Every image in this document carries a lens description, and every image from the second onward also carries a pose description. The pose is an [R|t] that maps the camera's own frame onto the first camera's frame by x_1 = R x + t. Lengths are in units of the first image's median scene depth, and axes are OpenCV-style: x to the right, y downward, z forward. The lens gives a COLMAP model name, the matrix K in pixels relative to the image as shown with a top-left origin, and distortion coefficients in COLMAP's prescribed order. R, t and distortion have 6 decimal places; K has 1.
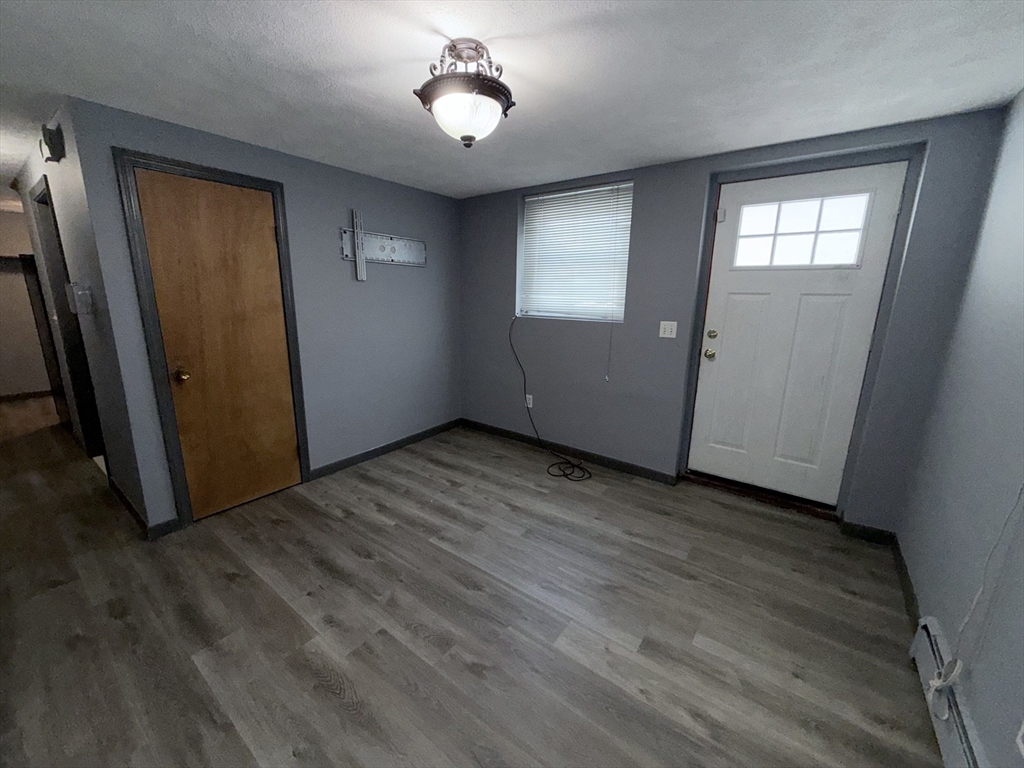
lens RADIAL K [[411.0, 0, 512.0], [0, 411.0, 384.0], [0, 0, 1]] dist [-0.001464, -0.000054]
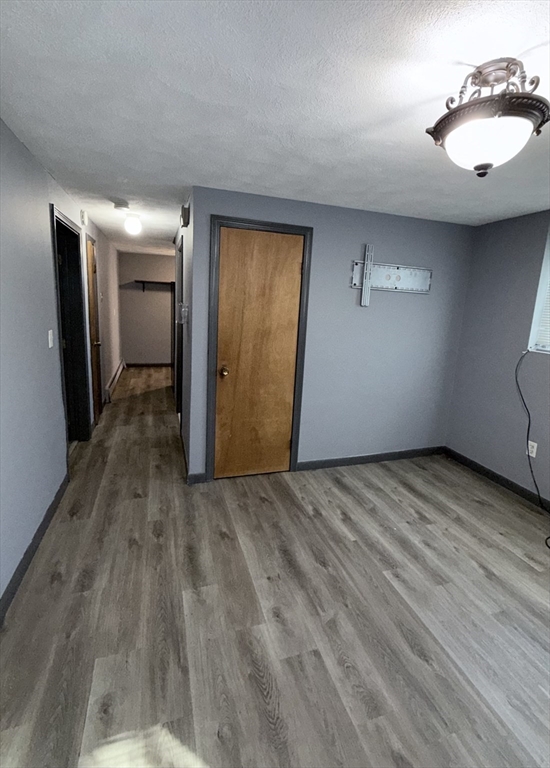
lens RADIAL K [[363.9, 0, 275.2], [0, 363.9, 361.7], [0, 0, 1]] dist [-0.000409, -0.000490]
pose [[0.816862, 0.123740, -0.563405, 0.013967], [-0.164038, 0.986226, -0.021229, -0.052990], [0.553017, 0.109761, 0.825908, 0.084414]]
